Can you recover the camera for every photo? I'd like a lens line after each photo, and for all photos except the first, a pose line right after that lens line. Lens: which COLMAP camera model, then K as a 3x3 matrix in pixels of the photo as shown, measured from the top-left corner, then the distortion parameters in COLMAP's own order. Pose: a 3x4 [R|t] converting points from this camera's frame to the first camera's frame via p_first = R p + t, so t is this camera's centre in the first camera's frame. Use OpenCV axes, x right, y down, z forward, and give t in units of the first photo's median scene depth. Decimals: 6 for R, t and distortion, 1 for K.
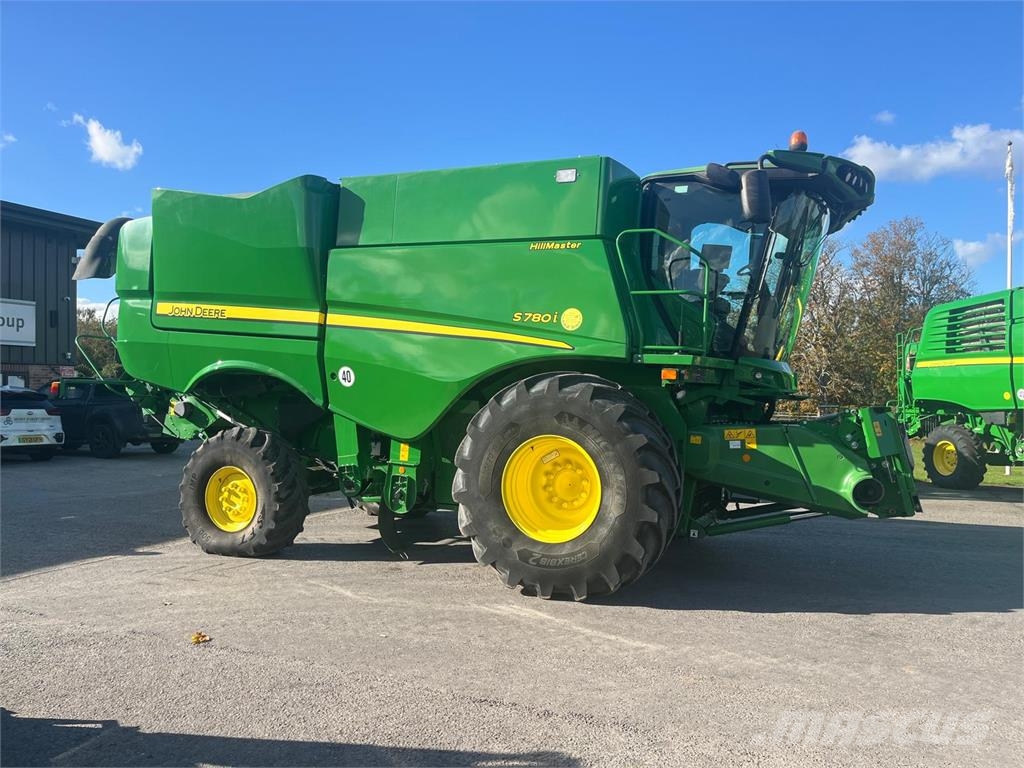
lens RADIAL K [[786.5, 0, 525.9], [0, 786.5, 400.9], [0, 0, 1]] dist [0.084611, -0.158948]
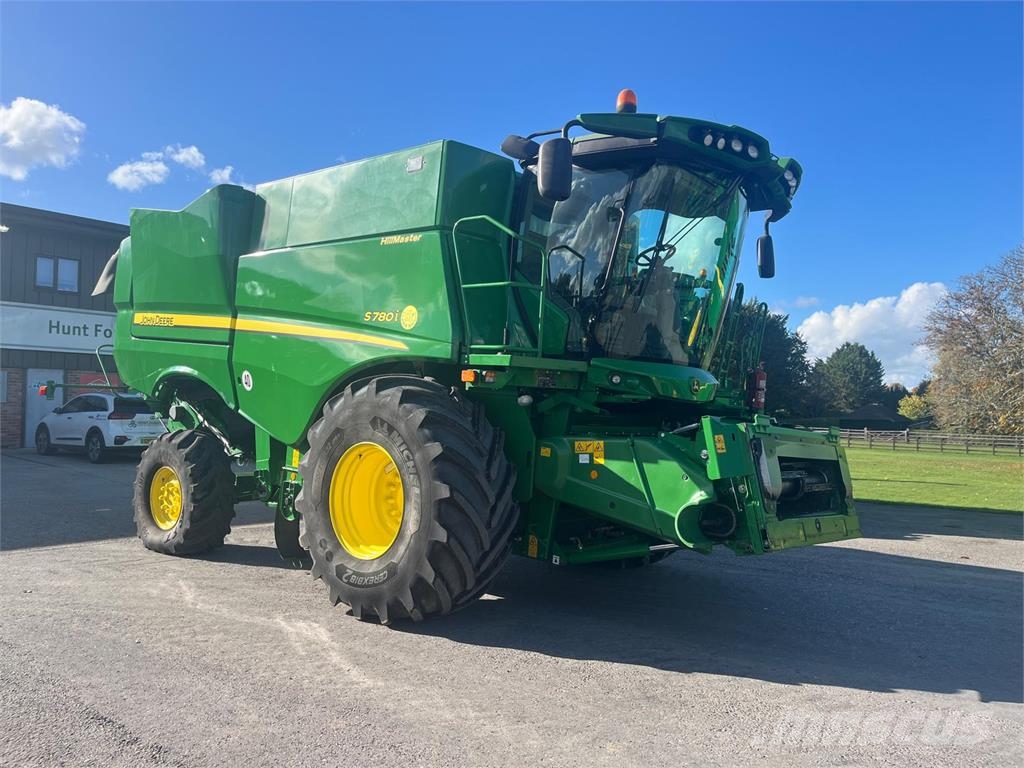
lens RADIAL K [[788.0, 0, 517.5], [0, 788.0, 395.1], [0, 0, 1]] dist [0.063864, -0.104807]
pose [[0.957514, 0.007709, -0.288285, 0.450347], [-0.015466, 0.999577, -0.024640, 0.008151], [0.287973, 0.028051, 0.957228, 0.154996]]
